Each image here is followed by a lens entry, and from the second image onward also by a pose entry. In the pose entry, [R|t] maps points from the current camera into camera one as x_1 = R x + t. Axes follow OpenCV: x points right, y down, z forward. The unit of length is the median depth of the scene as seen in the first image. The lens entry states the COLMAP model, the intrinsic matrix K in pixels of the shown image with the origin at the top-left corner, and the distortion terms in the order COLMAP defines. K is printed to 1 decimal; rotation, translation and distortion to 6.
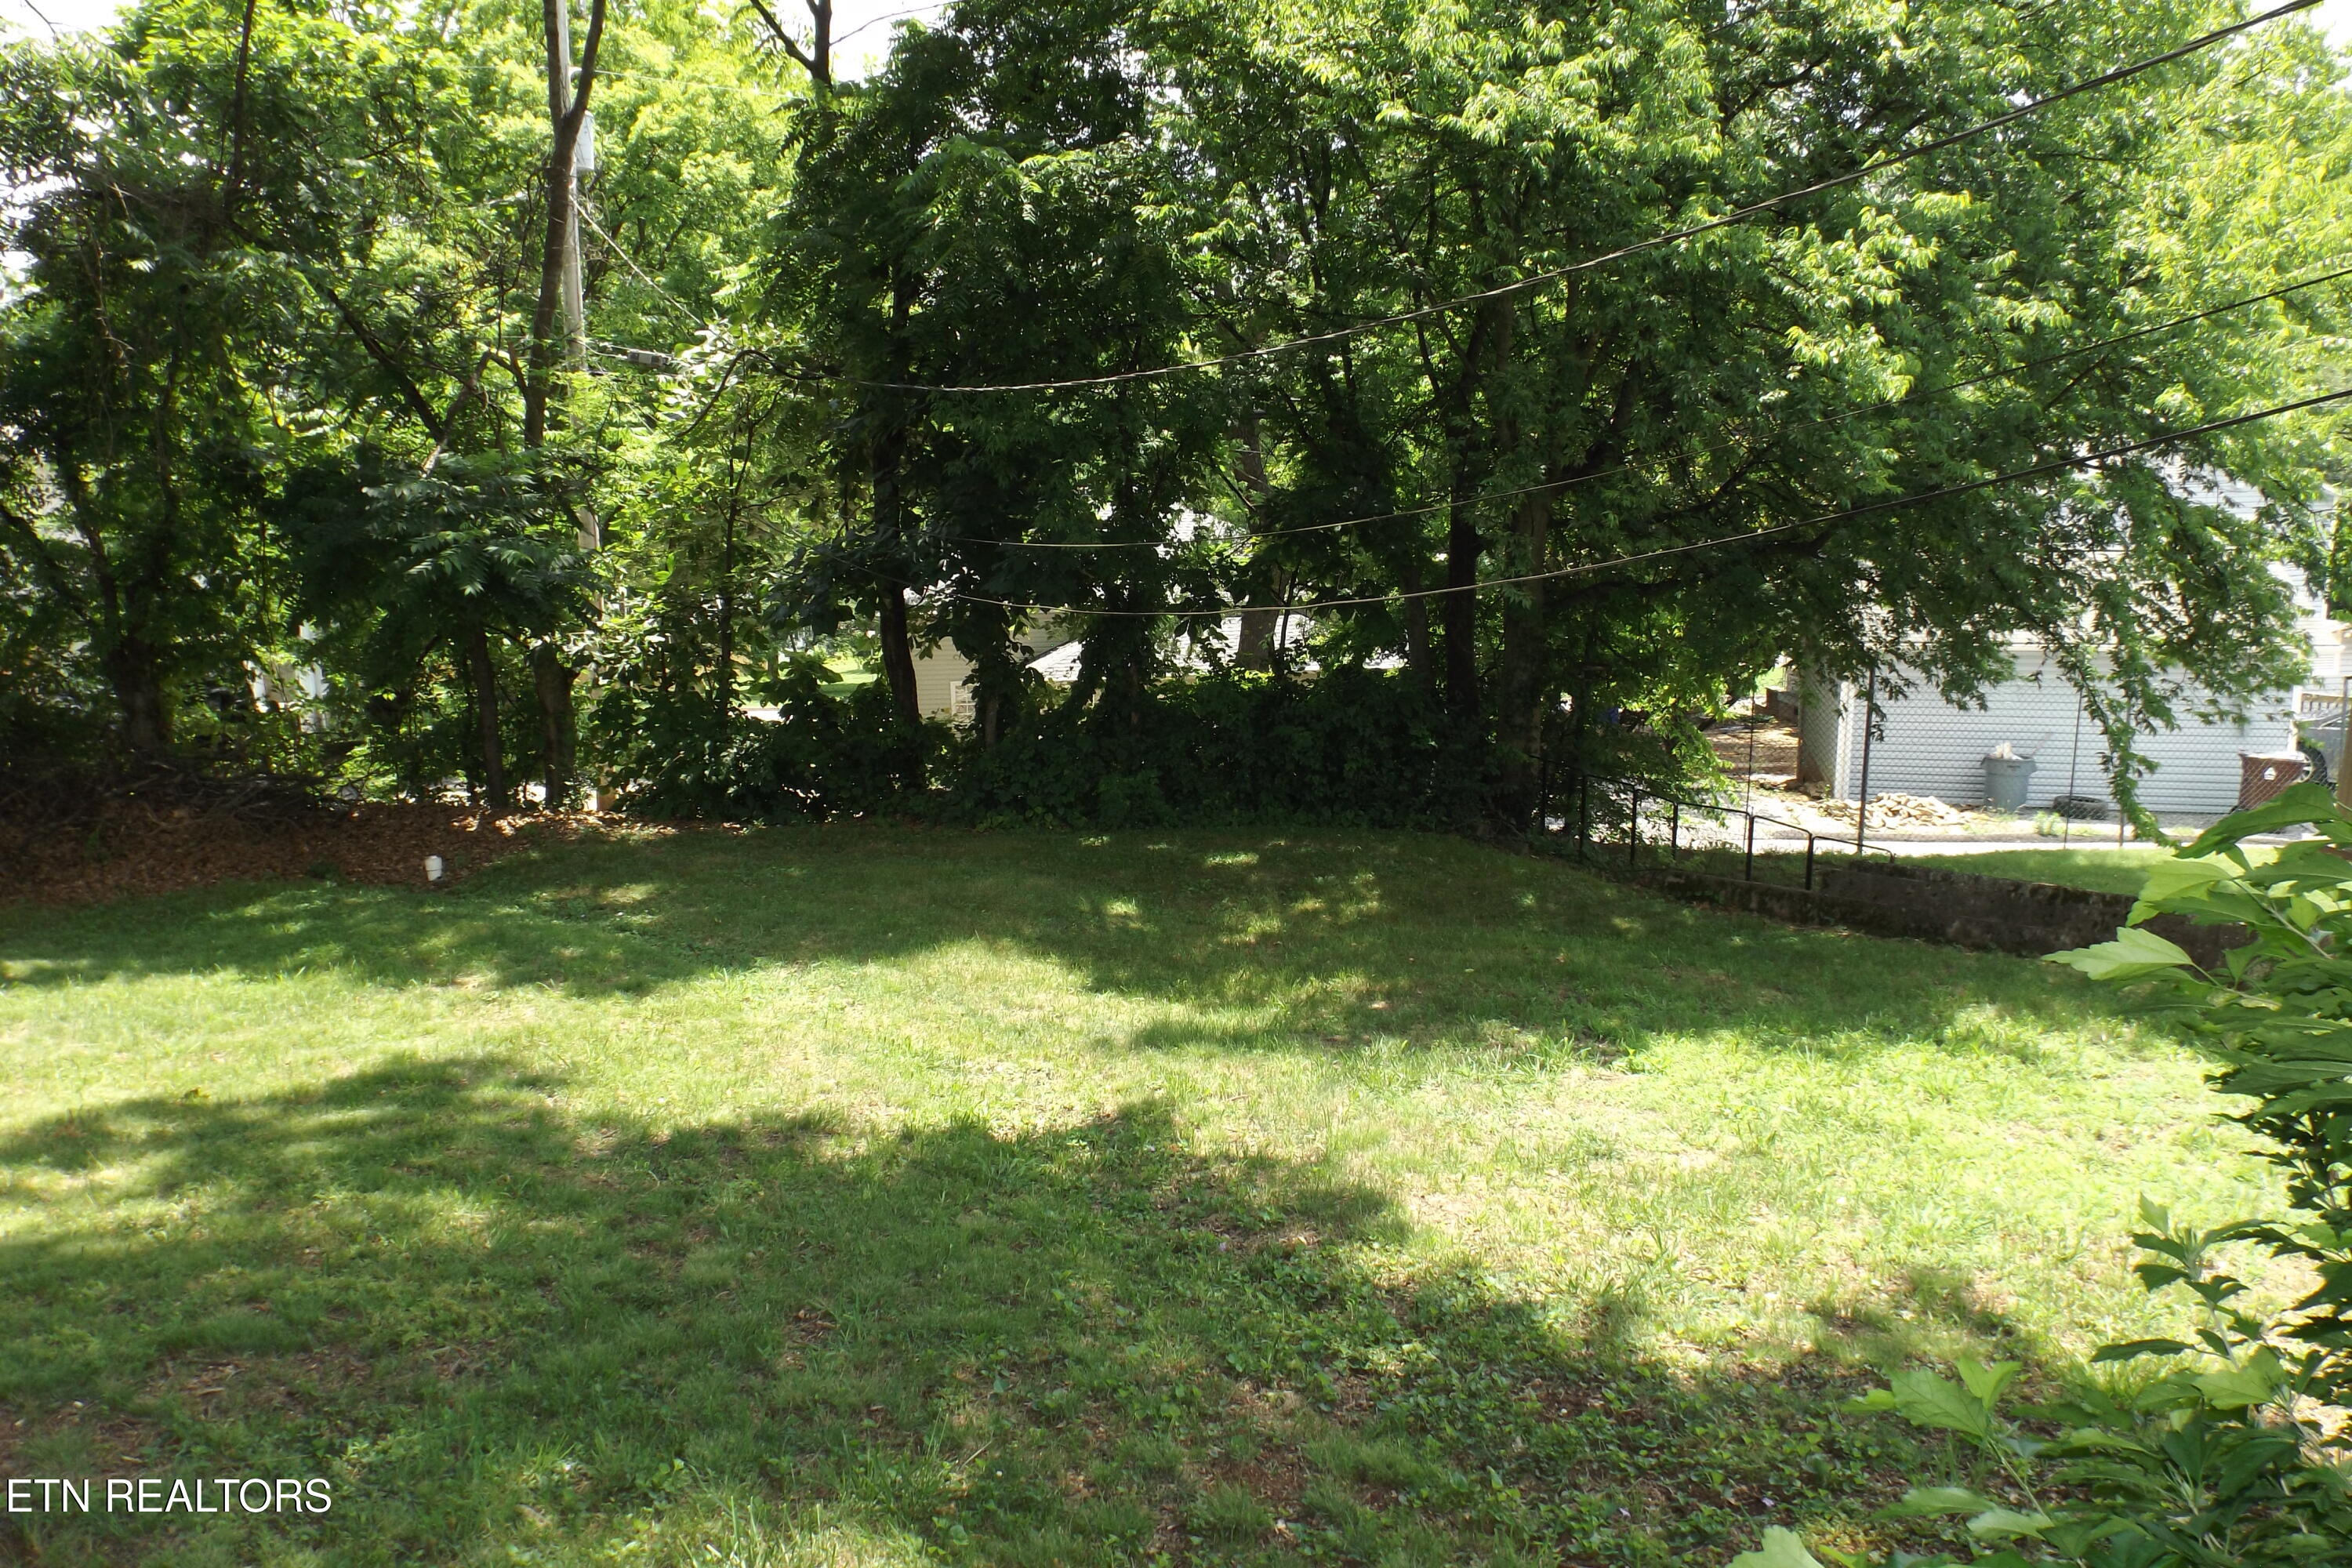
lens RADIAL K [[1700.4, 0, 1173.8], [0, 1700.4, 798.7], [0, 0, 1]] dist [-0.004512, -0.002994]
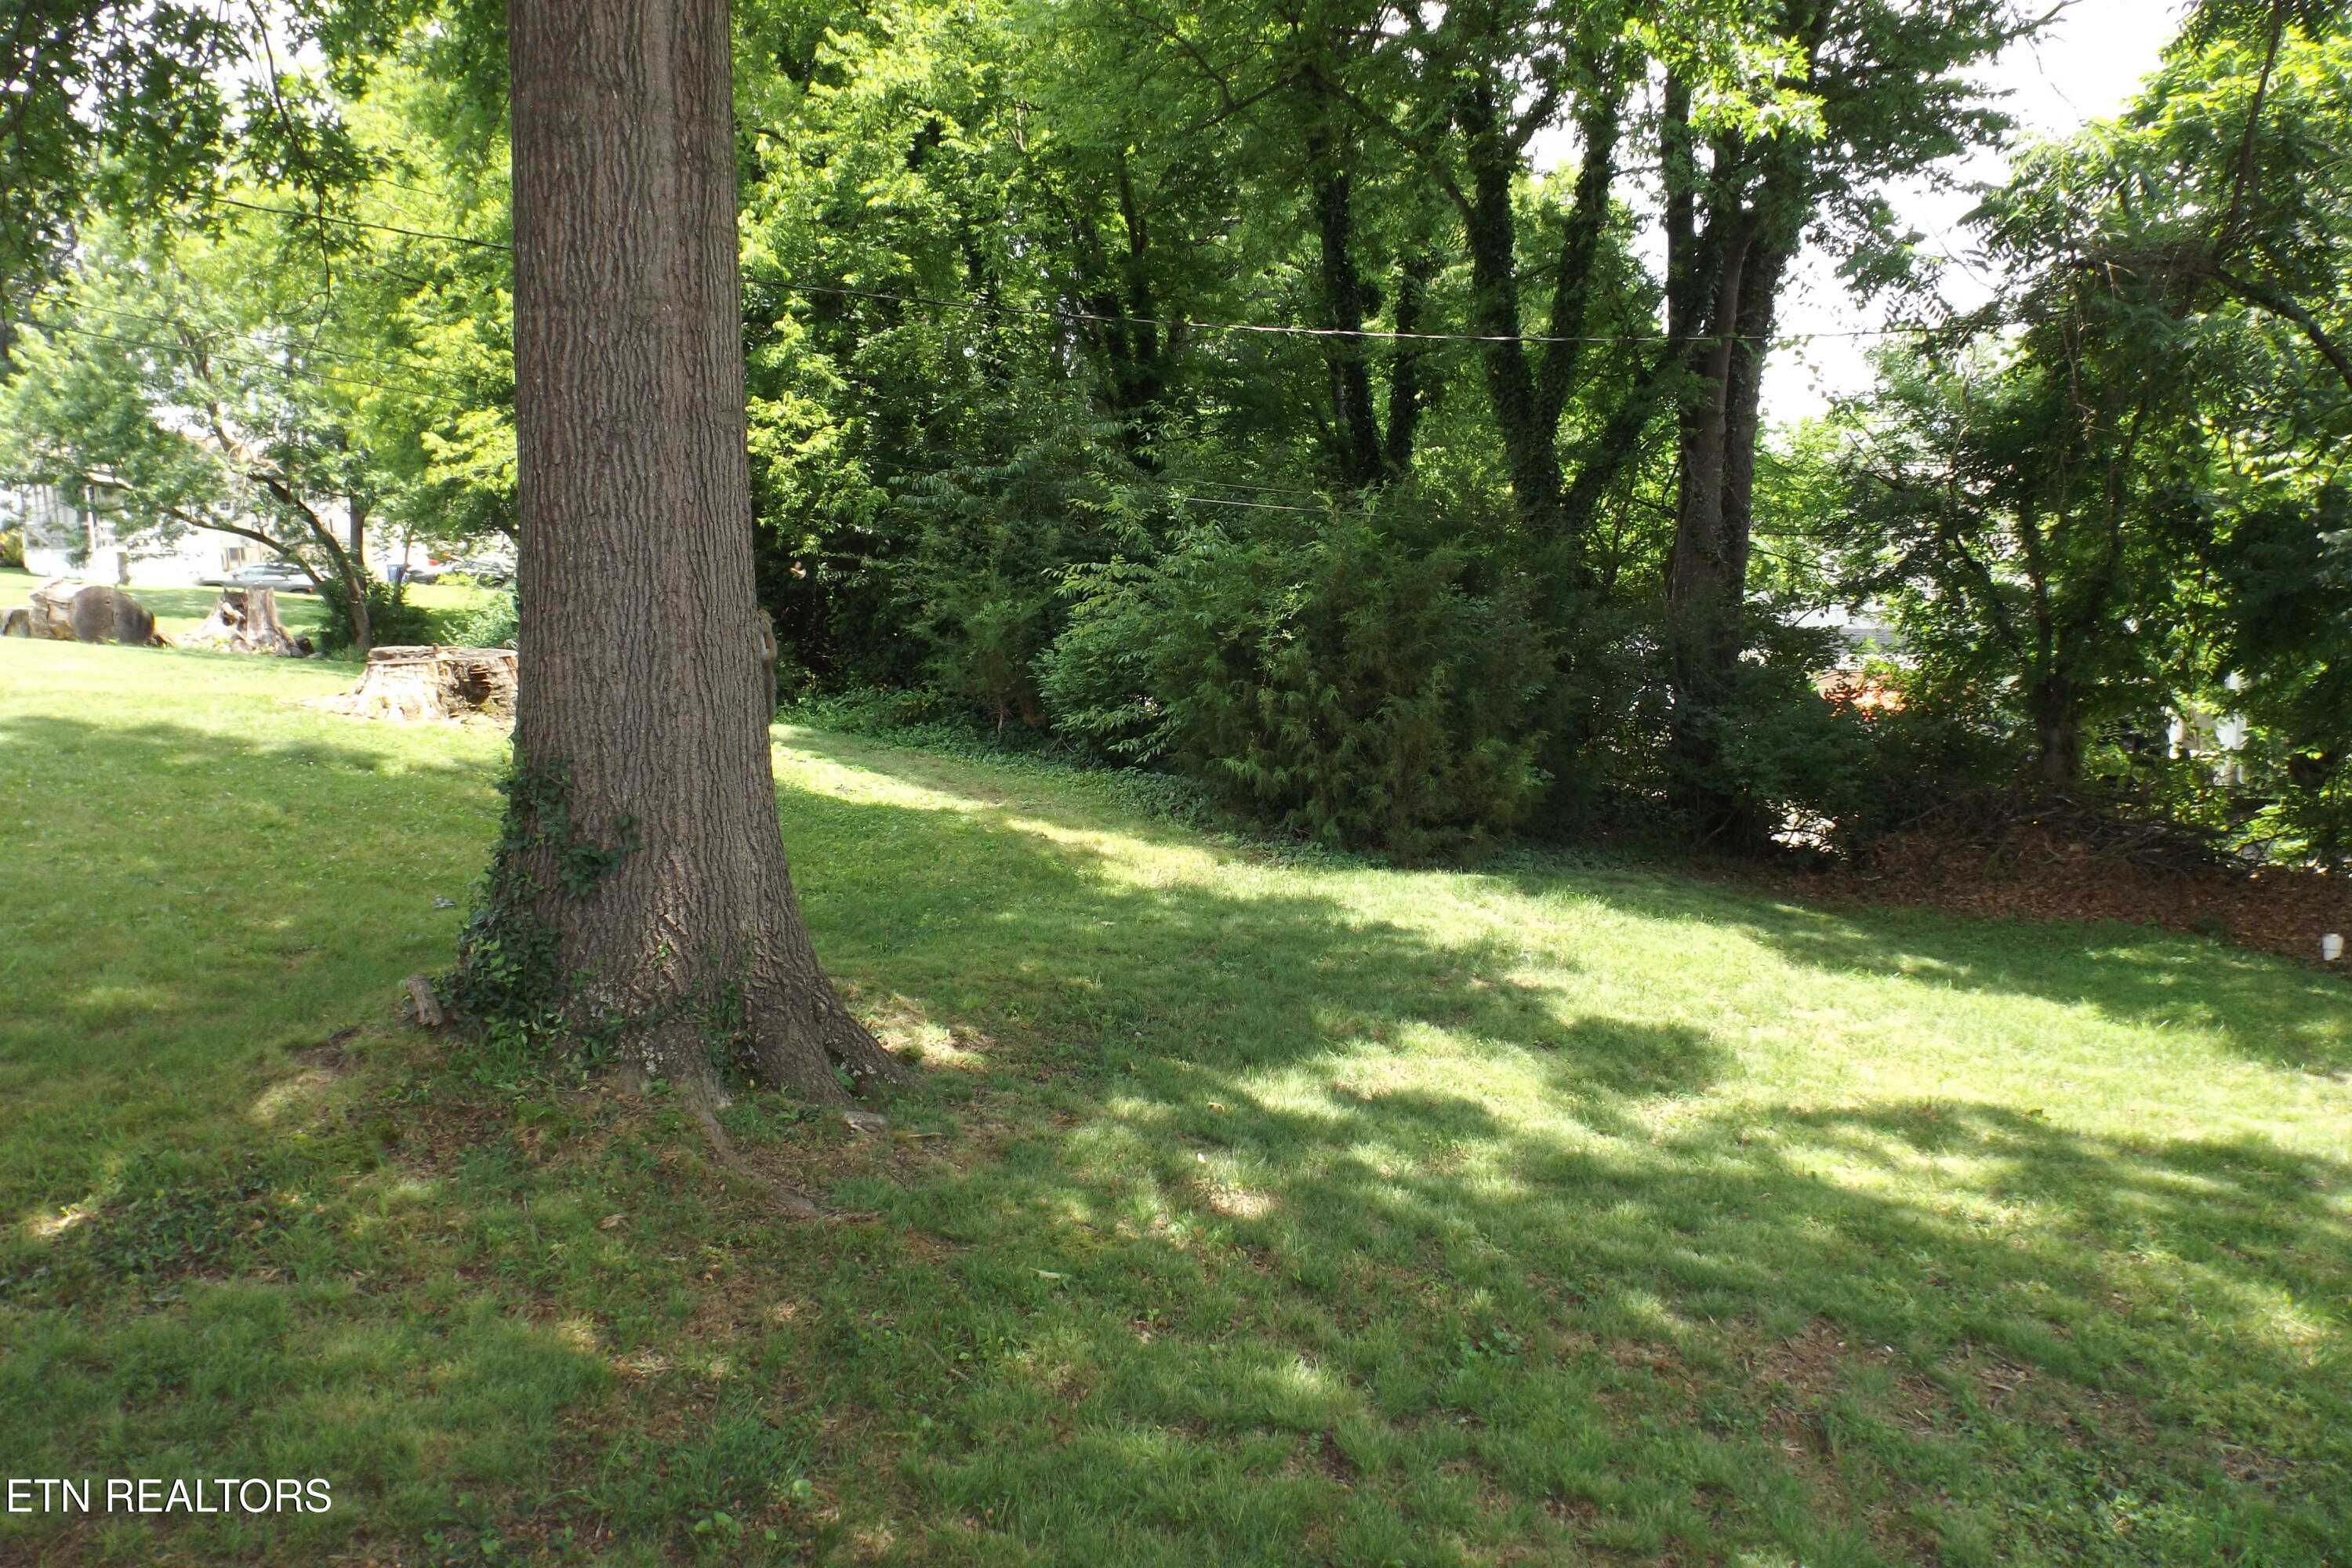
lens RADIAL K [[1700.4, 0, 1173.1], [0, 1700.4, 777.2], [0, 0, 1]] dist [-0.004512, -0.002994]
pose [[0.511898, 0.110333, -0.851931, 0.010824], [-0.140949, 0.989065, 0.043401, -0.001233], [0.847404, 0.097861, 0.521852, -0.011987]]
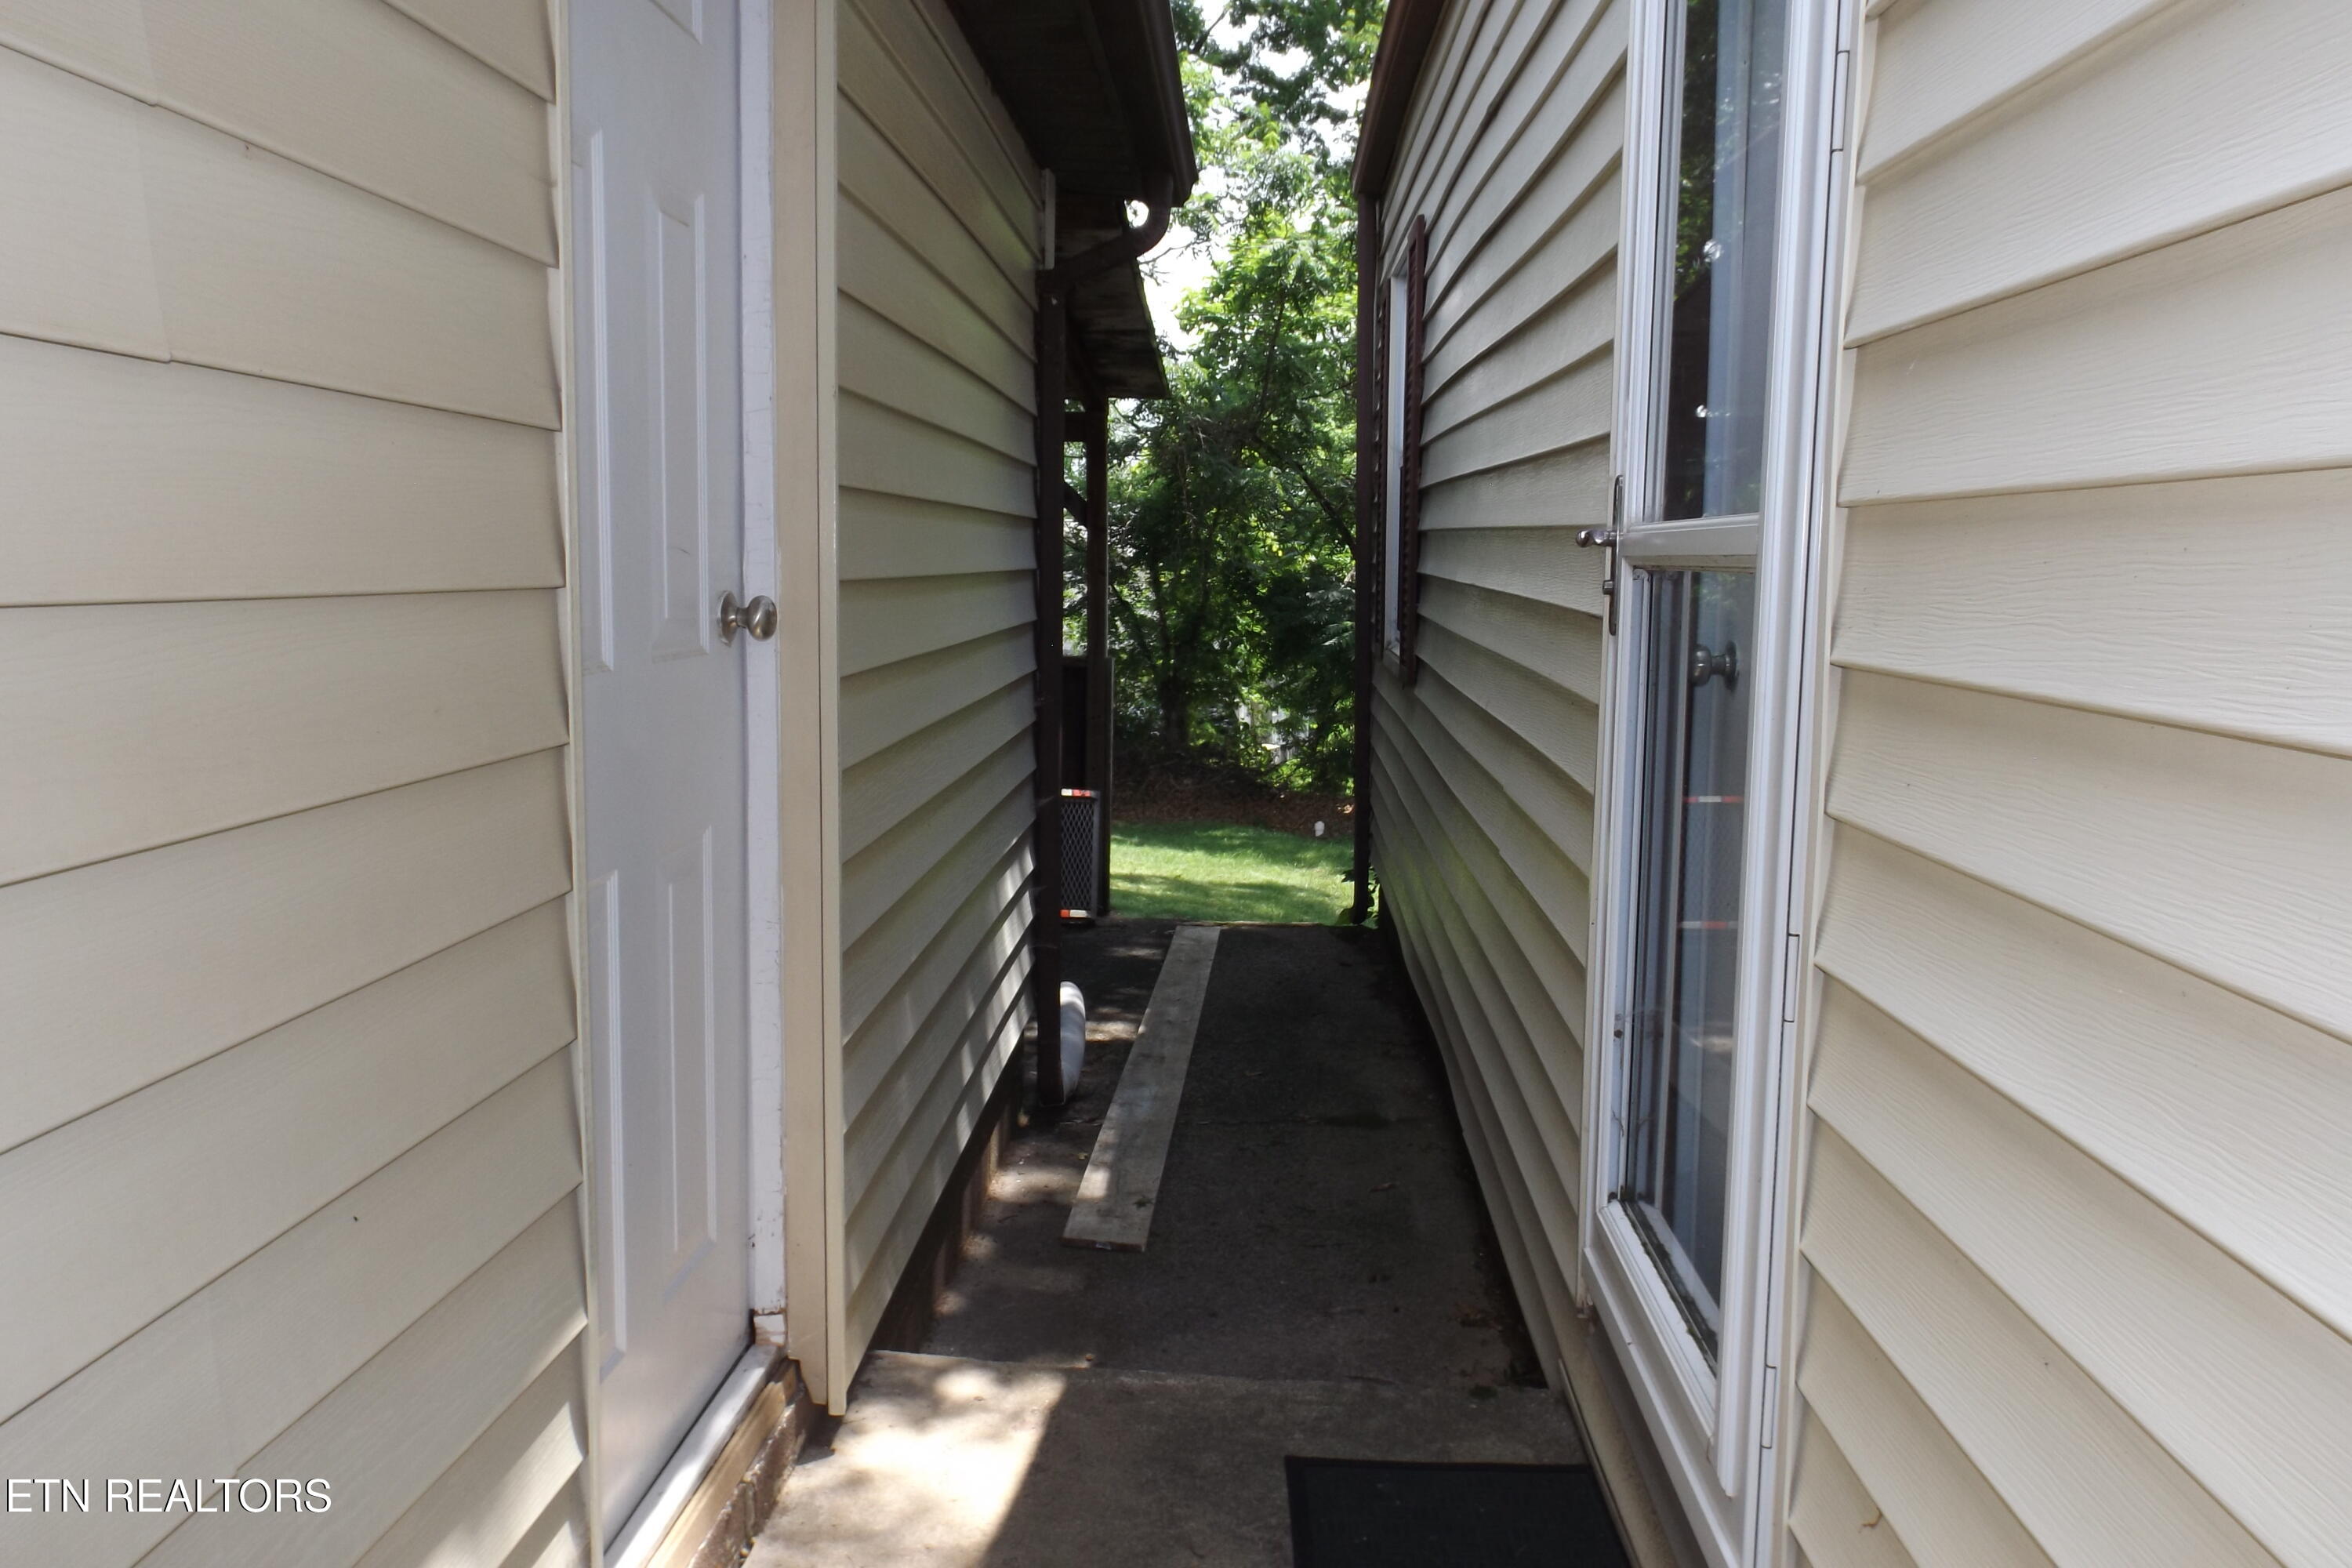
lens RADIAL K [[1700.4, 0, 1173.2], [0, 1700.4, 780.7], [0, 0, 1]] dist [-0.004512, -0.002994]
pose [[0.853331, 0.092571, -0.513086, 0.244316], [-0.127197, 0.991339, -0.032688, 0.060940], [0.505616, 0.093157, 0.857715, -0.413719]]
